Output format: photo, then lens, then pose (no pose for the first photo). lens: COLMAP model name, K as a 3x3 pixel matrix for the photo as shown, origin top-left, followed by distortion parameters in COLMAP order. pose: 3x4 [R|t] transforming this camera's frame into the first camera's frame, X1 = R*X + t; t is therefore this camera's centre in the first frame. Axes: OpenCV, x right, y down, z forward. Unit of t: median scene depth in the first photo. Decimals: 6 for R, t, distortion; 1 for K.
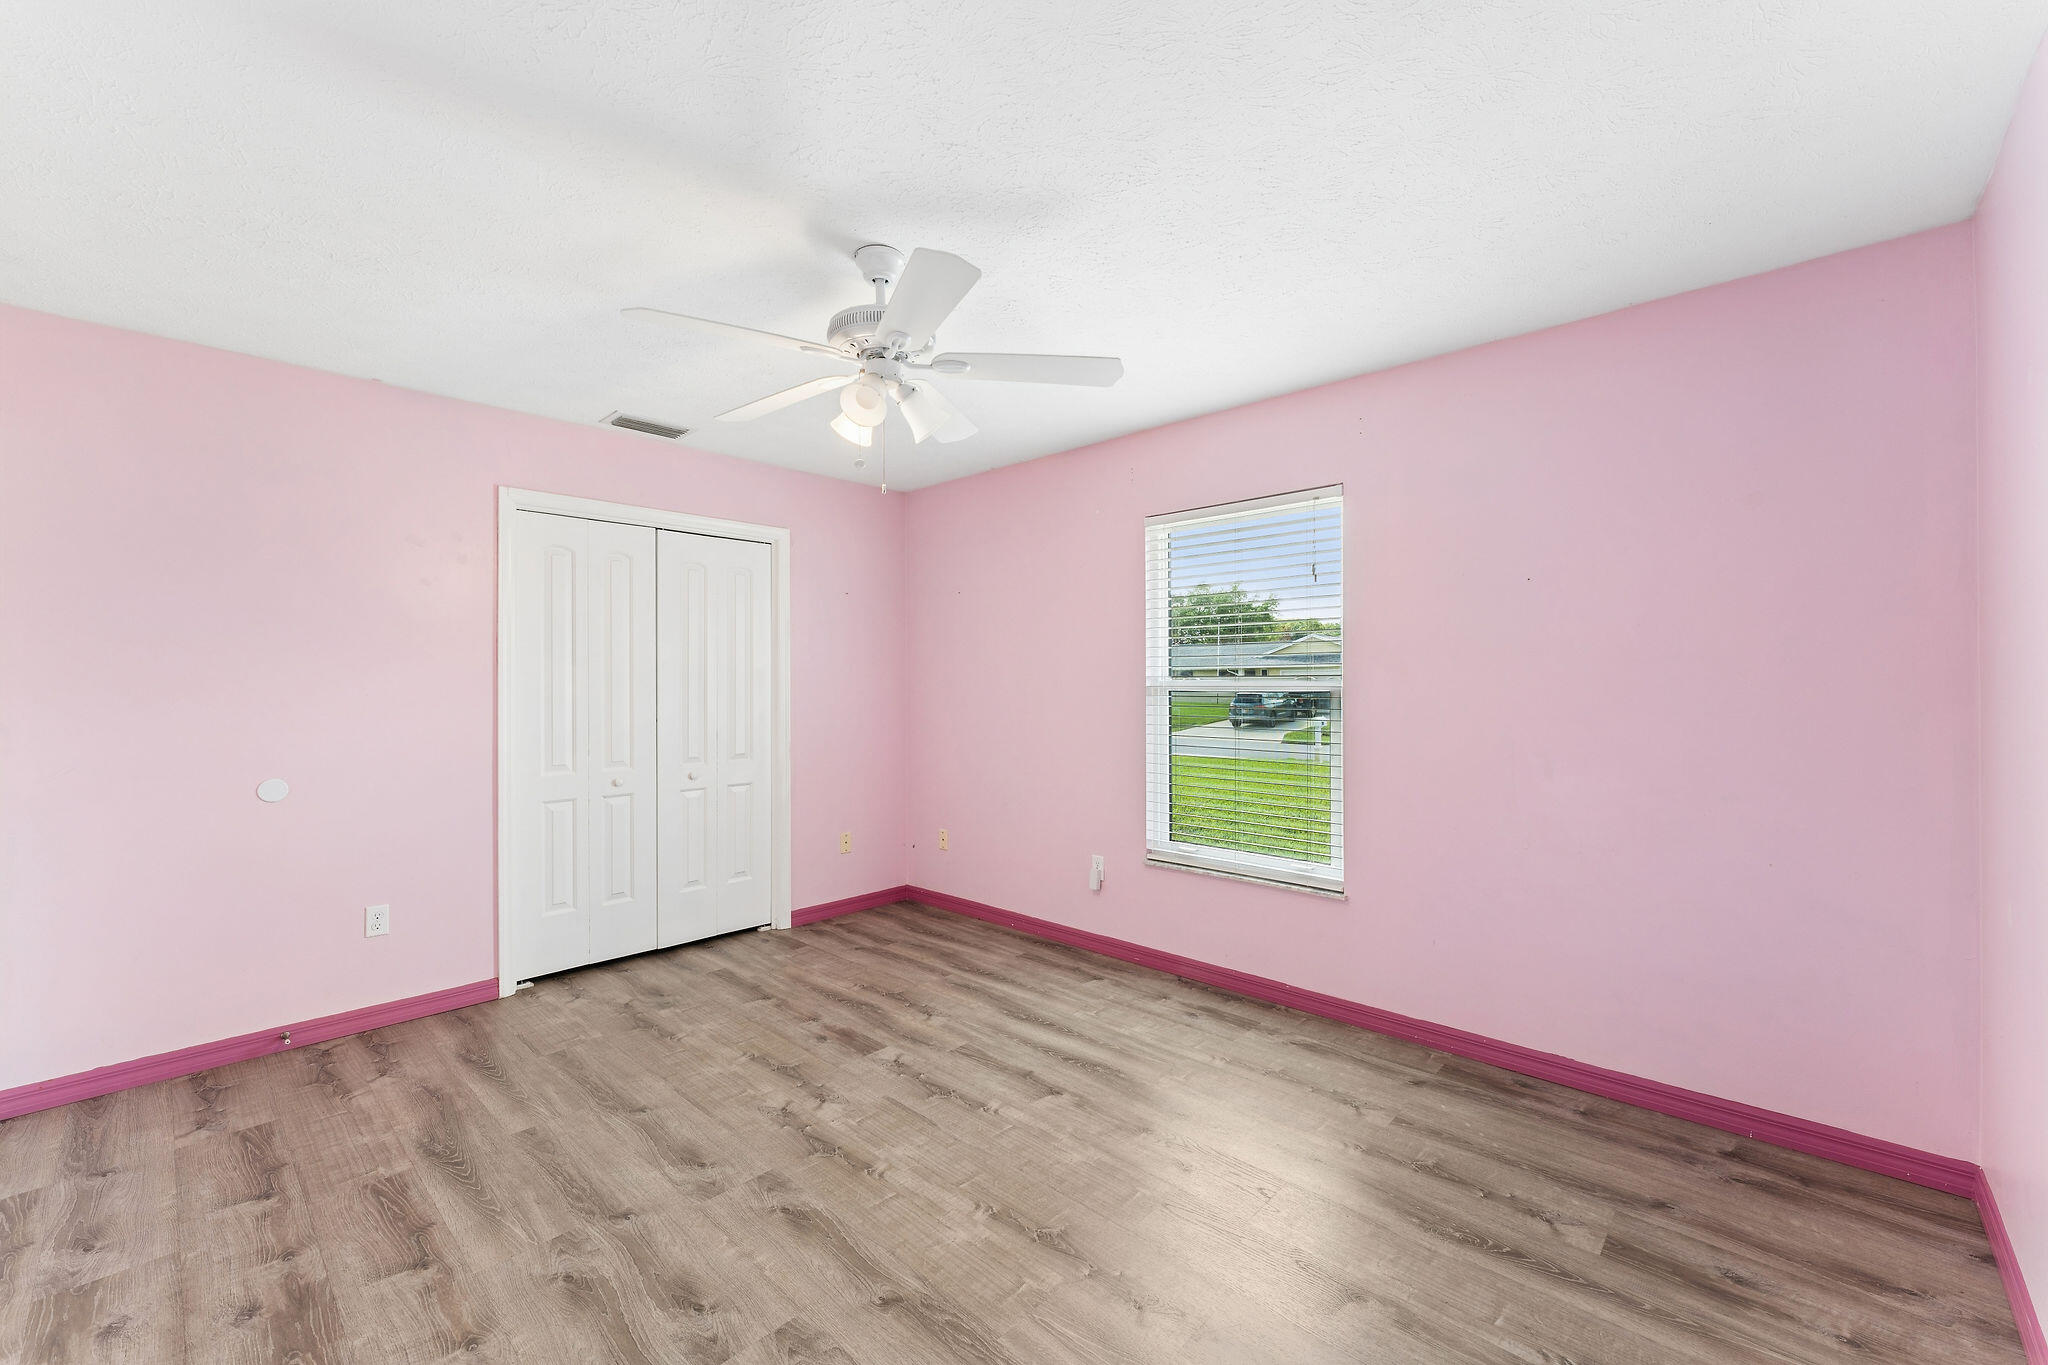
lens RADIAL K [[819.2, 0, 1035.3], [0, 819.2, 687.7], [0, 0, 1]] dist [-0.005349, 0.000304]
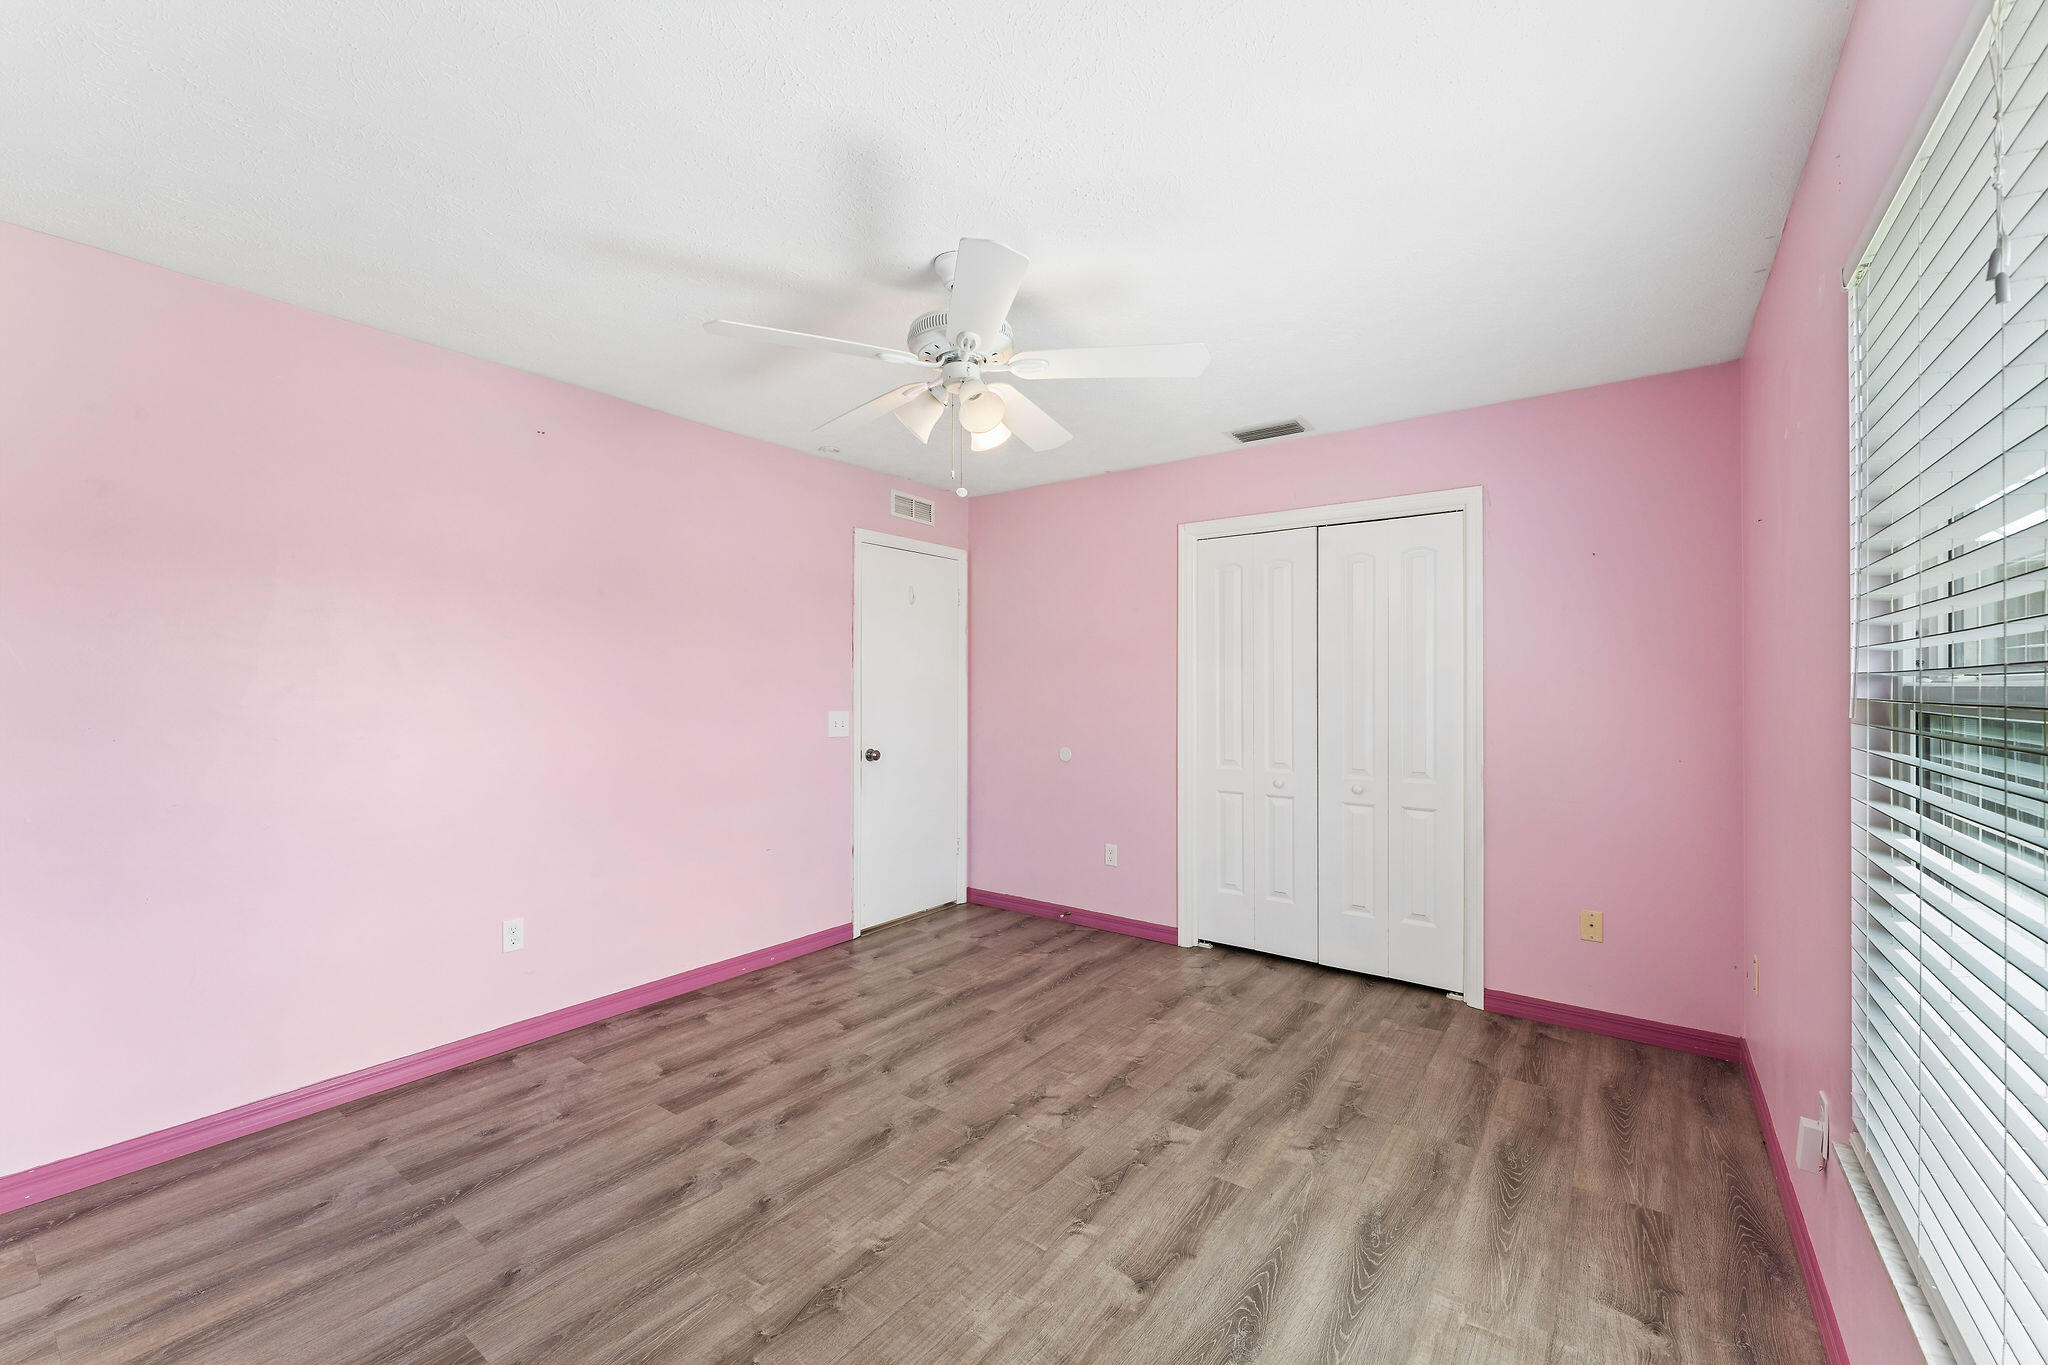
lens RADIAL K [[819.2, 0, 1016.0], [0, 819.2, 693.3], [0, 0, 1]] dist [-0.005349, 0.000304]
pose [[0.101626, 0.009691, -0.994775, 0.540742], [-0.008031, 0.999928, 0.008921, -0.005196], [0.994790, 0.007082, 0.101696, 0.644552]]
